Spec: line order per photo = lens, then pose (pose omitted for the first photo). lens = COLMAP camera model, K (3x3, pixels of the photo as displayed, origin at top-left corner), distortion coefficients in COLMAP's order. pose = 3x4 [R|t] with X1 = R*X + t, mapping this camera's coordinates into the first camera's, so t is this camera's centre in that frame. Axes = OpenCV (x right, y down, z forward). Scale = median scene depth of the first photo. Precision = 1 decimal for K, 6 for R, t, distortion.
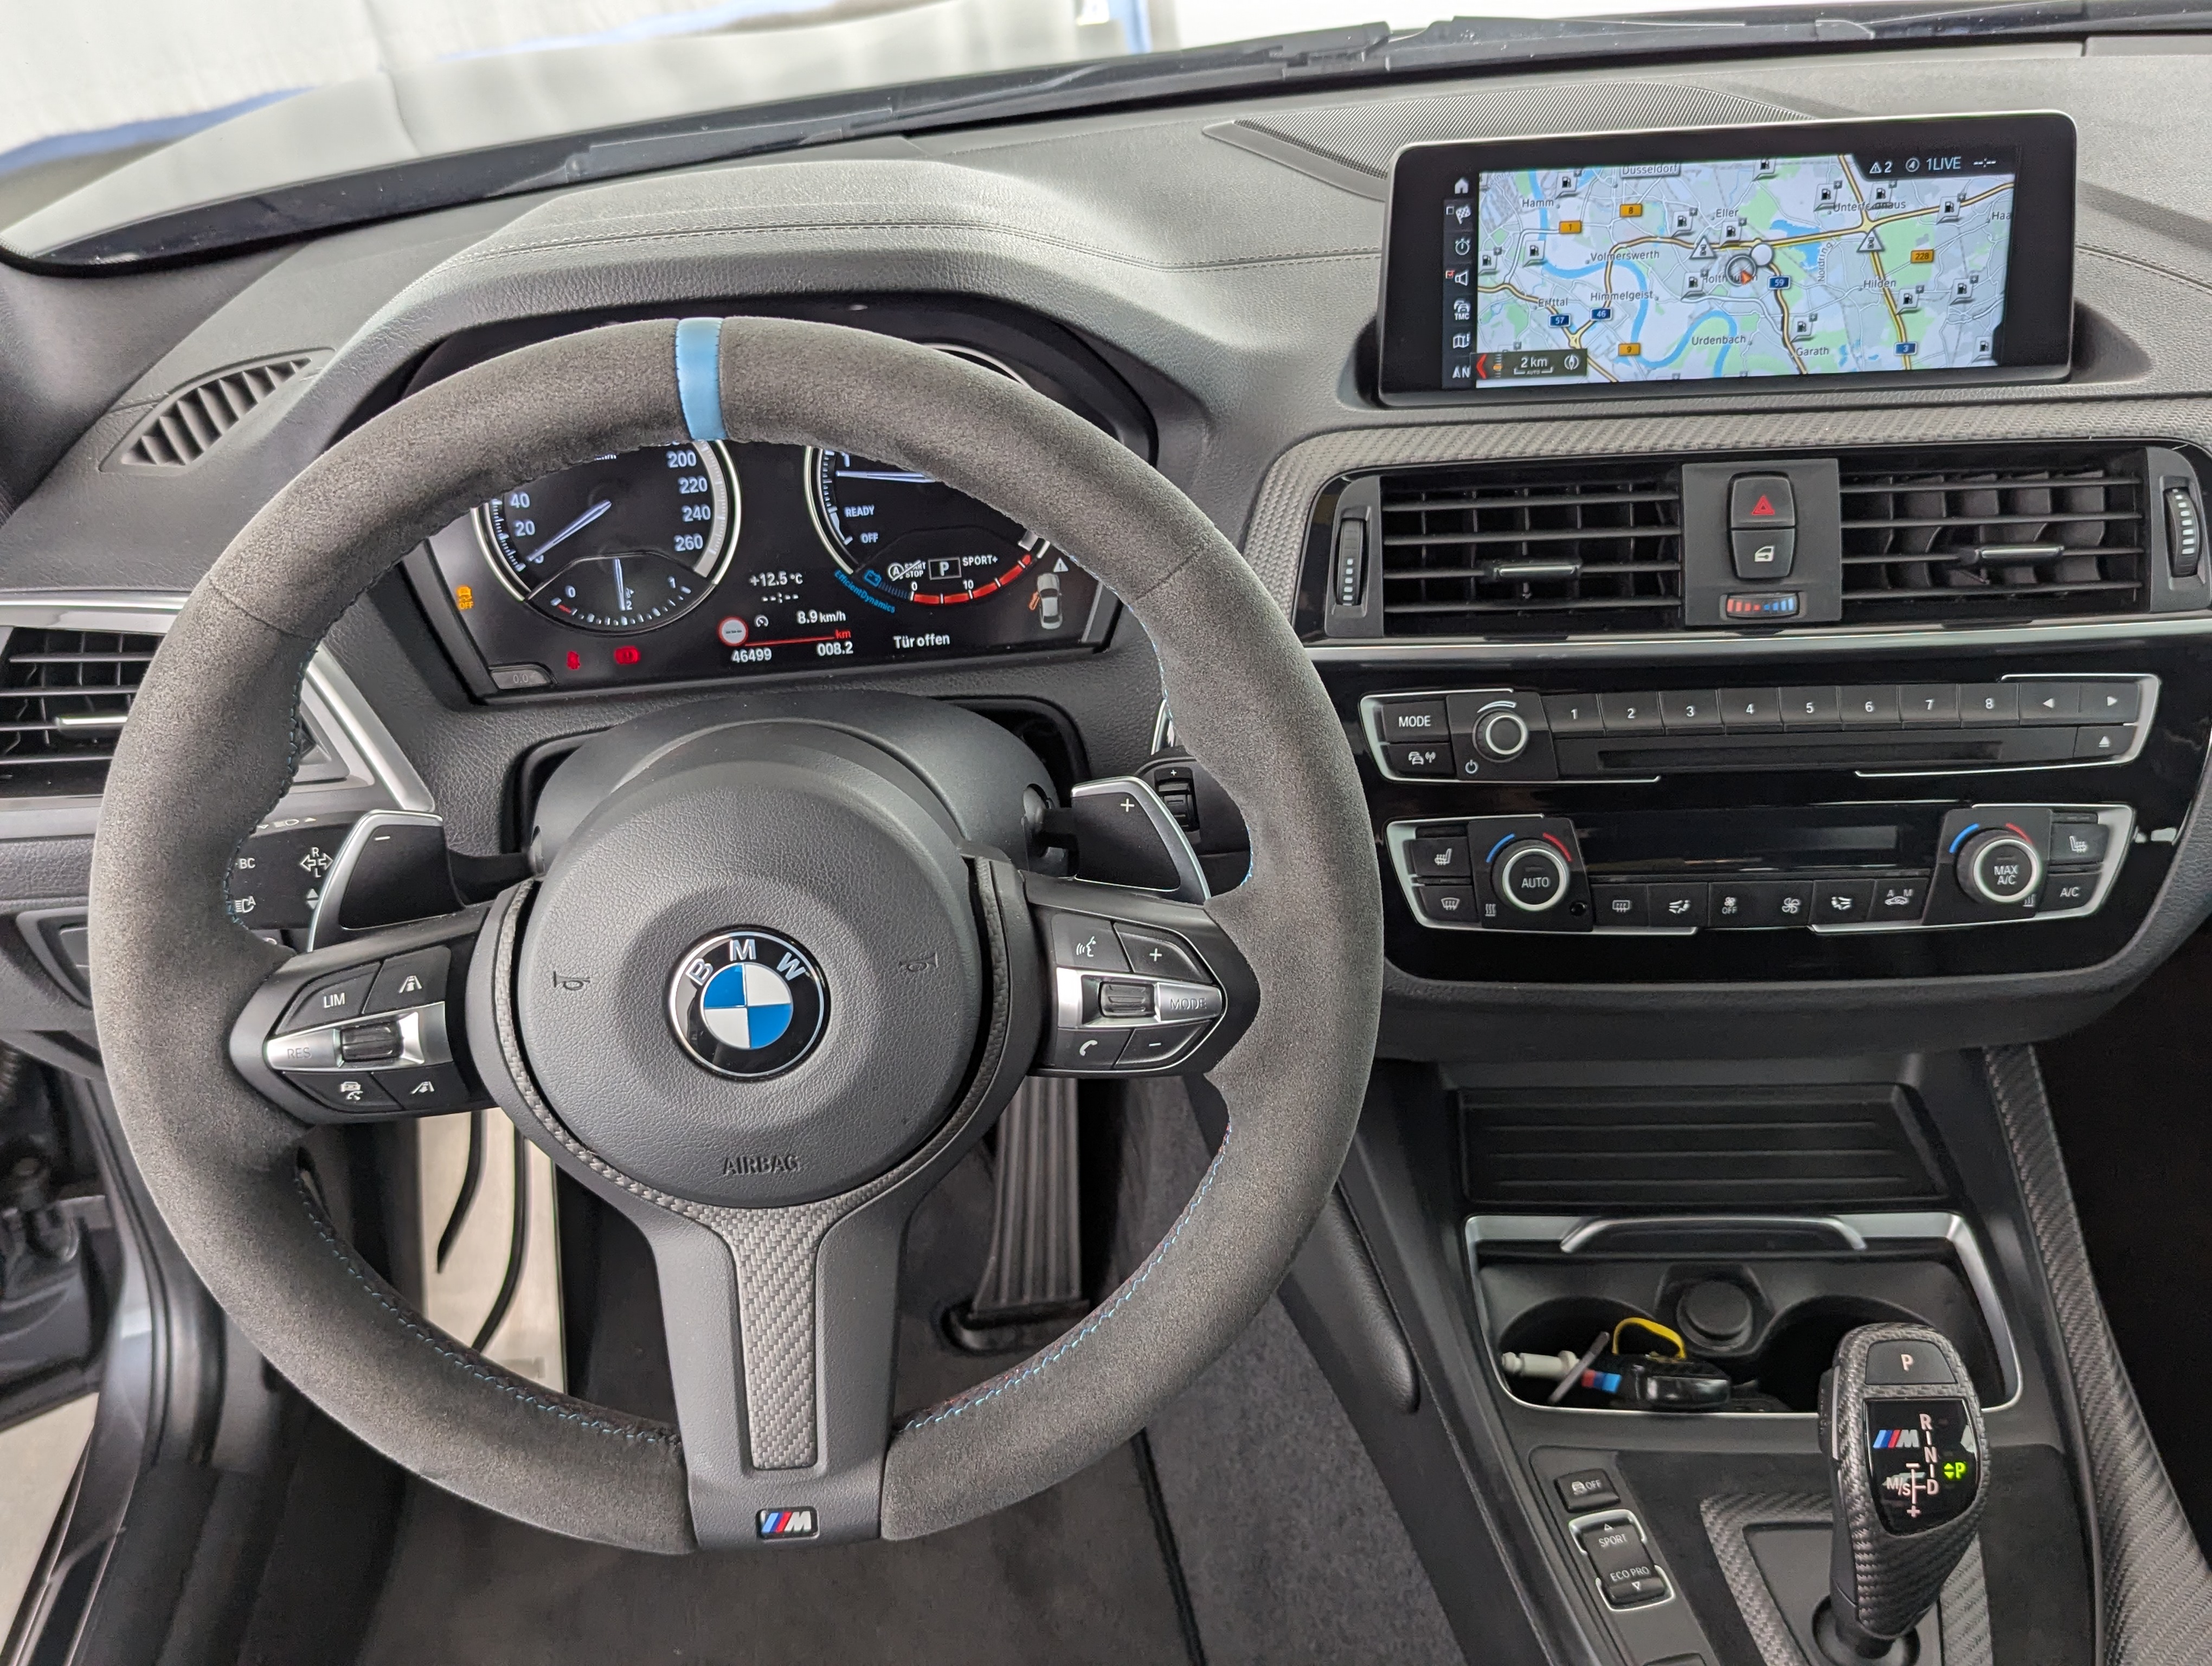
lens RADIAL K [[2073.3, 0, 1064.3], [0, 2073.3, 833.1], [0, 0, 1]] dist [0.039048, -0.026332]
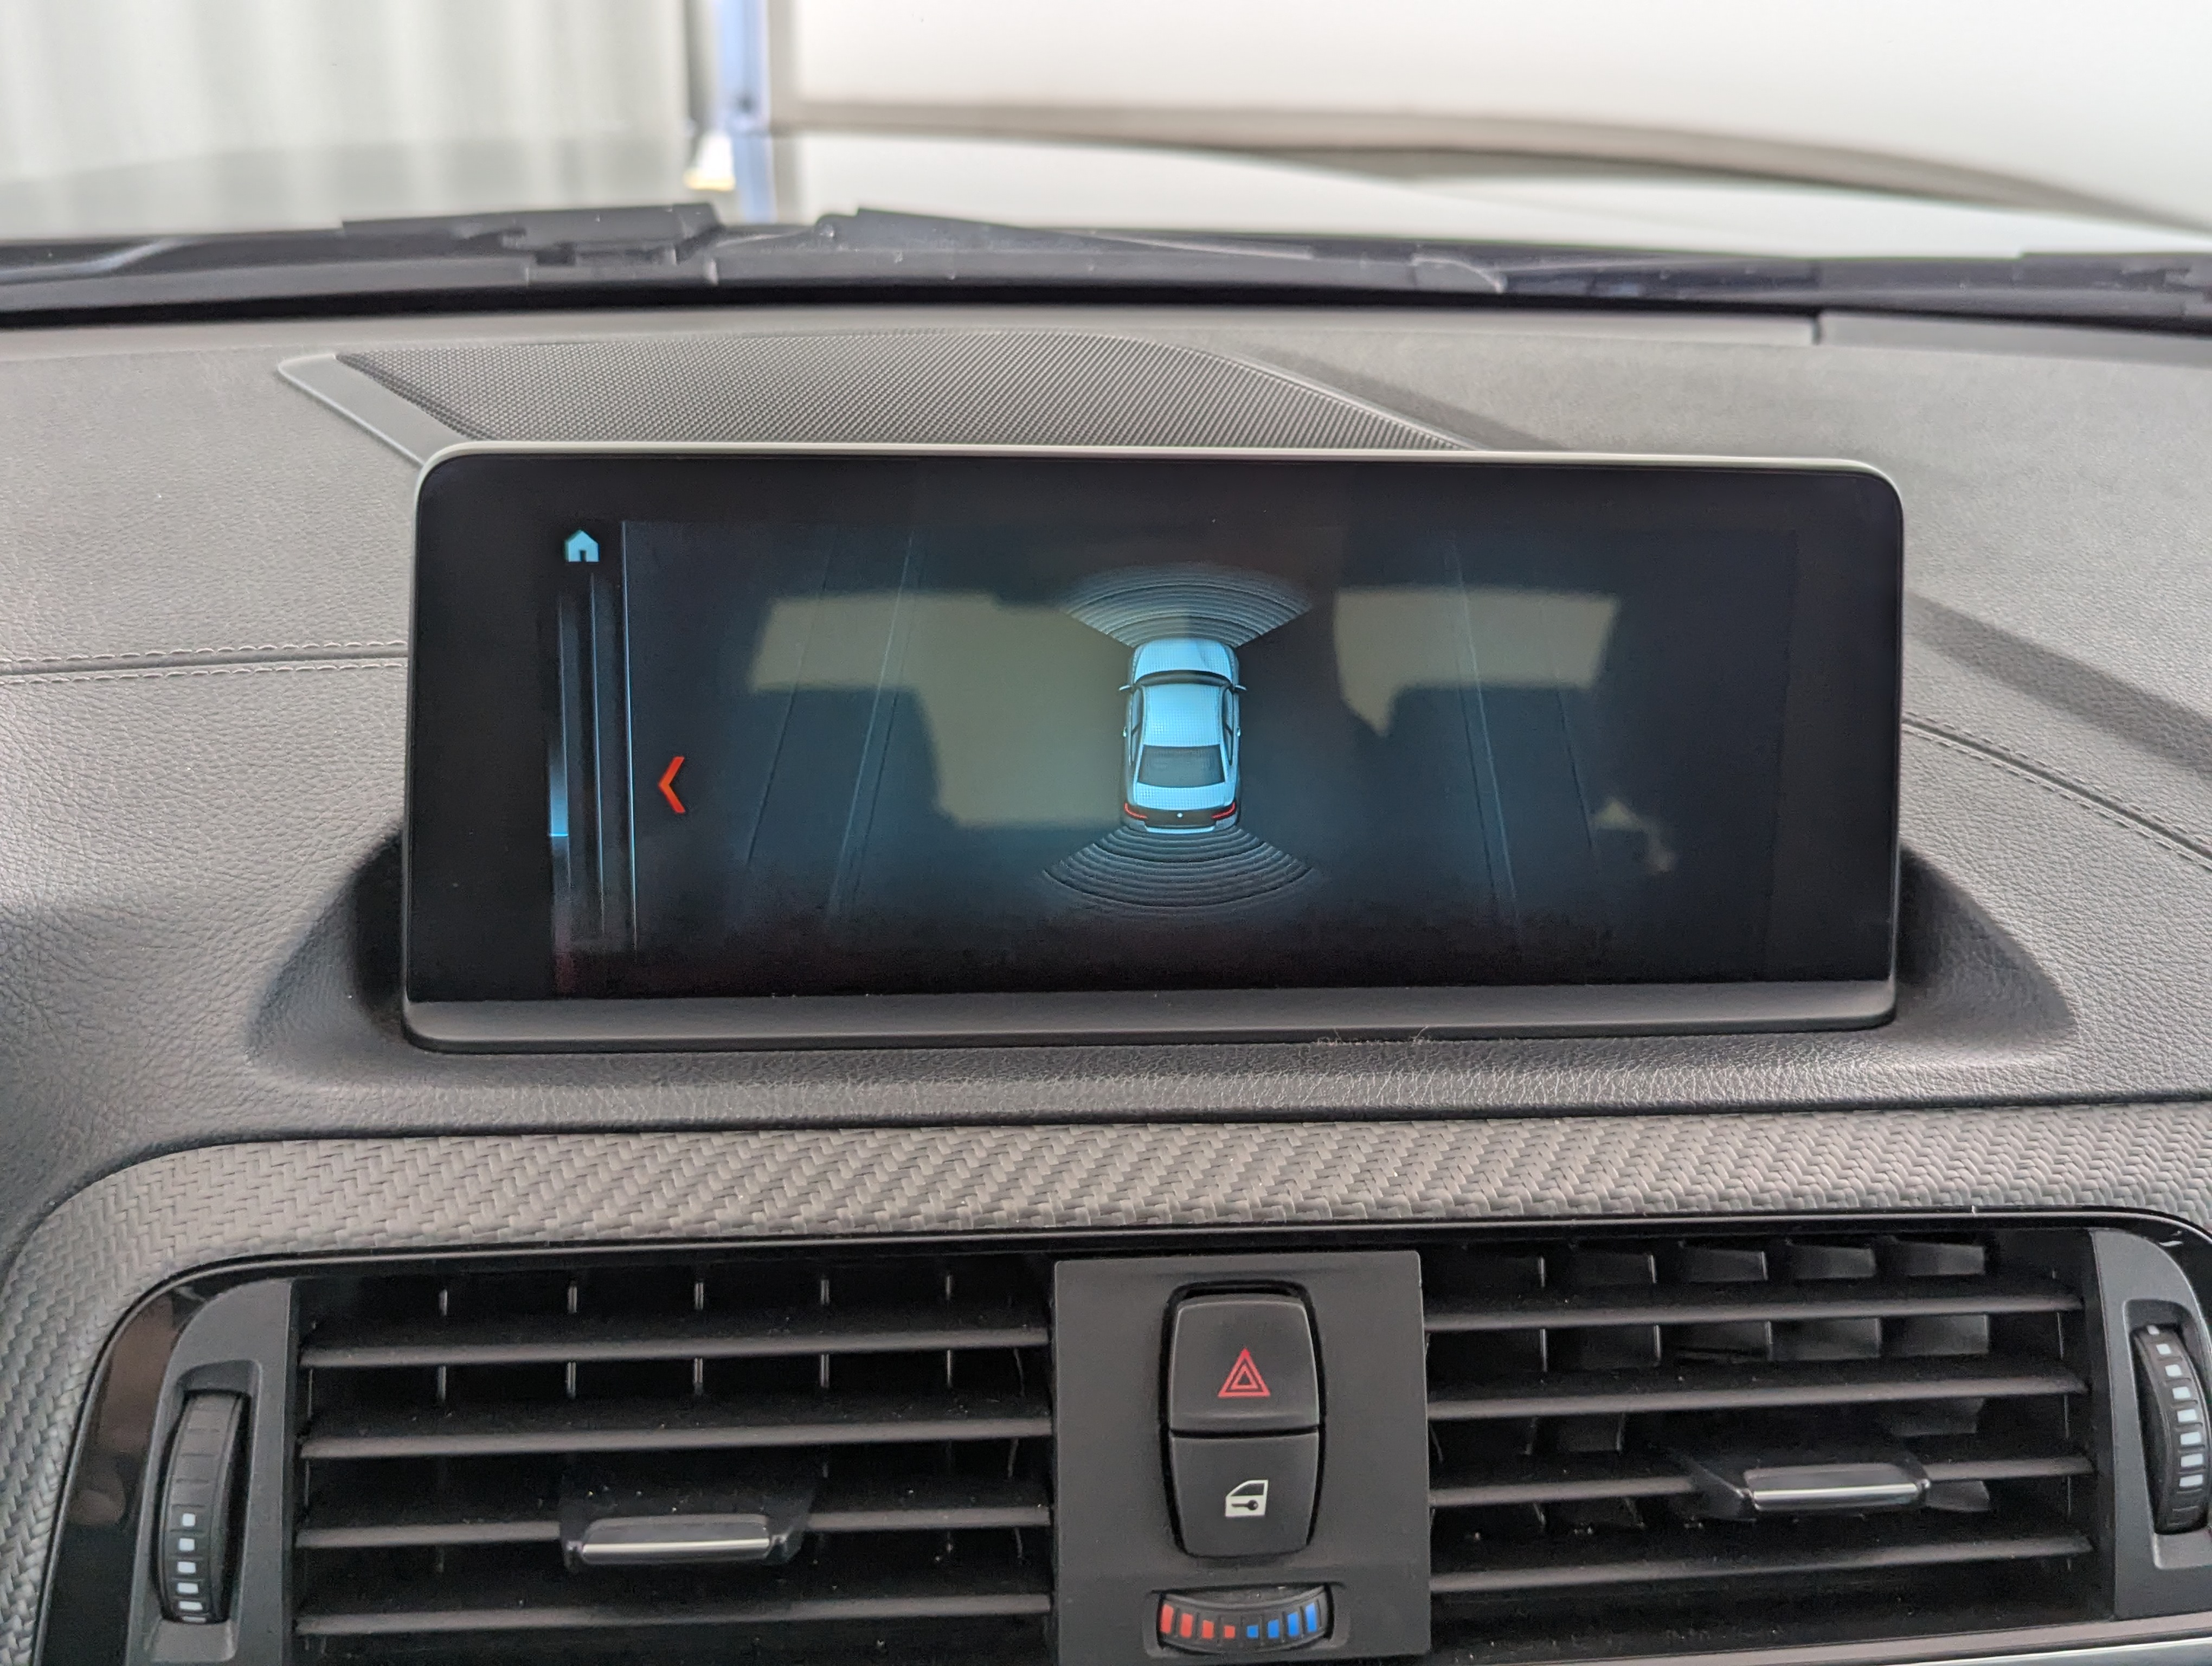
lens RADIAL K [[2073.3, 0, 1089.9], [0, 2073.3, 845.7], [0, 0, 1]] dist [0.039048, -0.026332]
pose [[0.986070, 0.025355, 0.164386, 0.230670], [-0.010757, 0.995966, -0.089089, -0.217744], [-0.165982, 0.086079, 0.982365, 0.582917]]
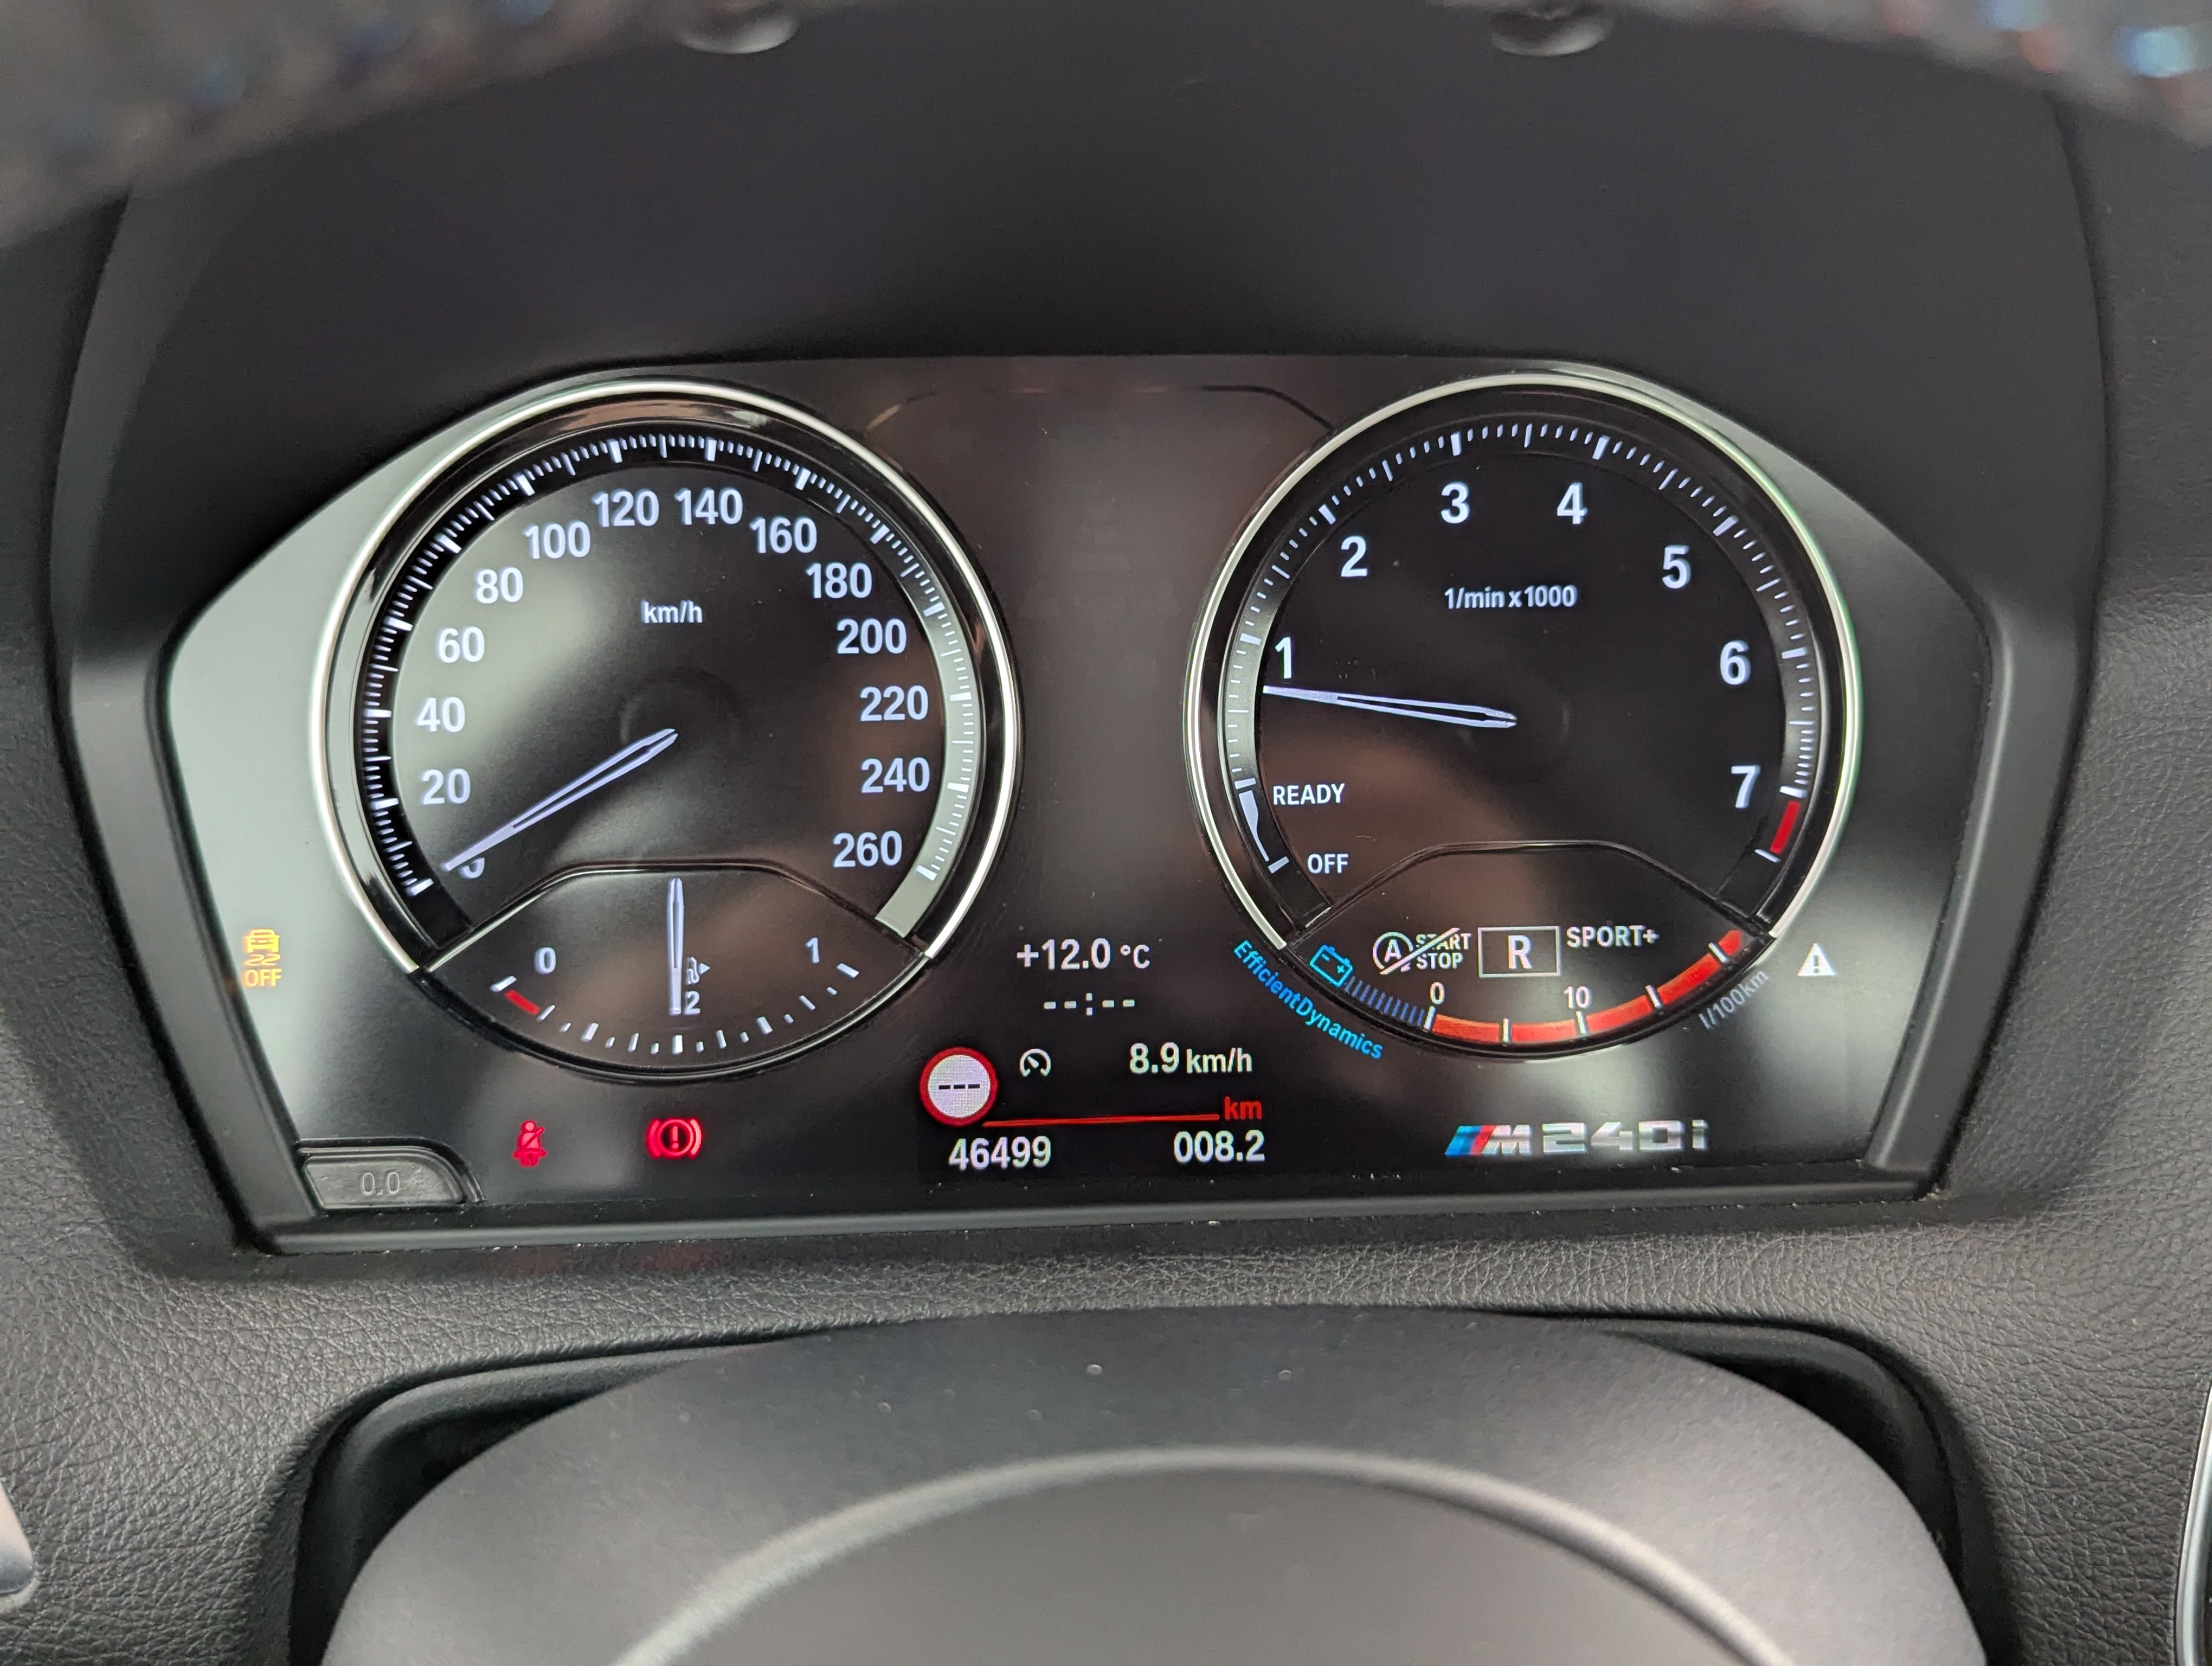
lens RADIAL K [[2073.3, 0, 1119.8], [0, 2073.3, 719.2], [0, 0, 1]] dist [0.039048, -0.026332]
pose [[0.998514, 0.054378, -0.003689, -0.141262], [-0.053228, 0.958353, -0.280583, -0.060283], [-0.011722, 0.280362, 0.959823, 0.657471]]
